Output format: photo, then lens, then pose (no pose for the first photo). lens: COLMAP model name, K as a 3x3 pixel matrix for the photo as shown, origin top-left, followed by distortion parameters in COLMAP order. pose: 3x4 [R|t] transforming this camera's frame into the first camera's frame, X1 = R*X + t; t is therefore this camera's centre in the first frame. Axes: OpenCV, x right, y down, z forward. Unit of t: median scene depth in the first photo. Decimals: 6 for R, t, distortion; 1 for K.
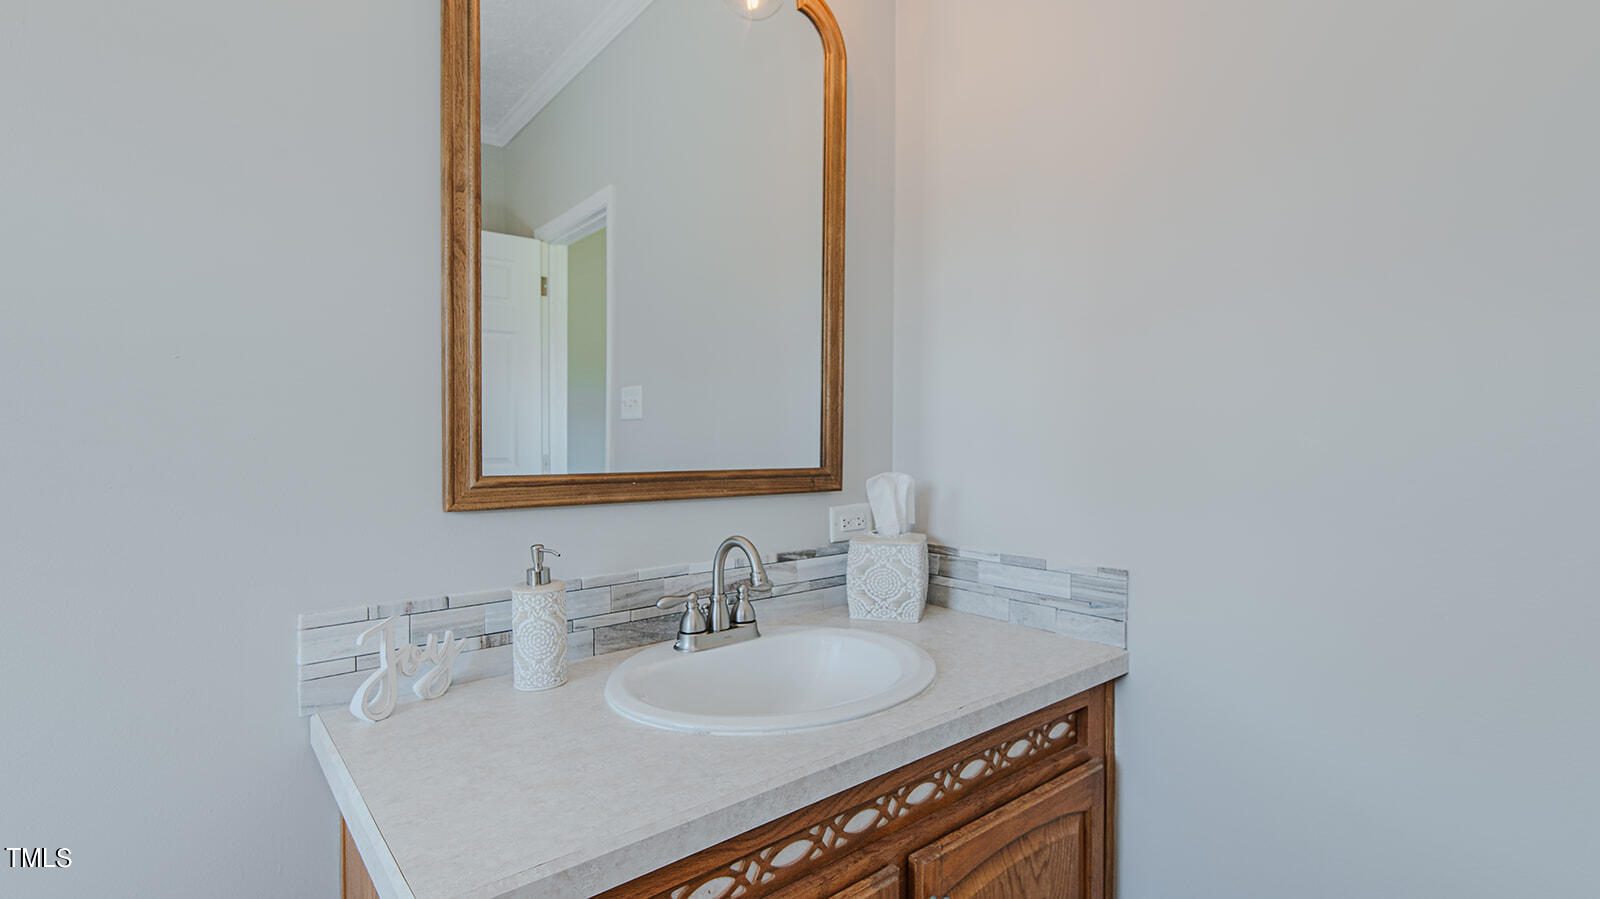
lens RADIAL K [[742.2, 0, 808.3], [0, 742.2, 449.5], [0, 0, 1]] dist [0.002945, -0.006507]
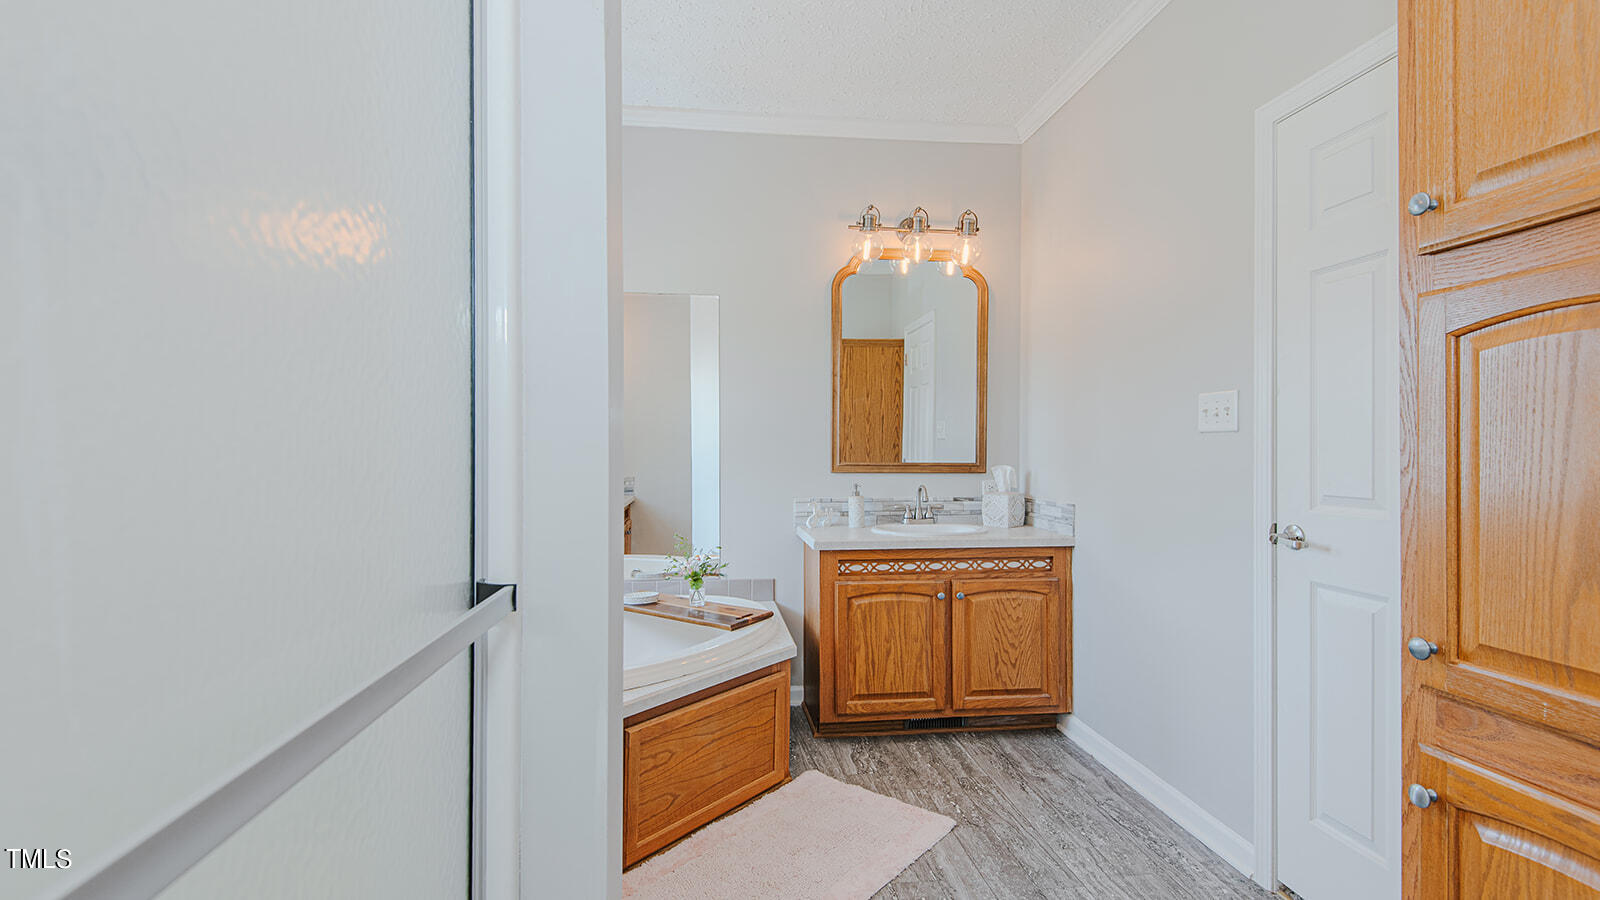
lens RADIAL K [[742.2, 0, 798.8], [0, 742.2, 453.5], [0, 0, 1]] dist [0.002945, -0.006507]
pose [[0.839001, 0.000016, -0.544130, 0.872237], [-0.005135, 0.999956, -0.007888, 0.014992], [0.544106, 0.009413, 0.838964, -1.360000]]
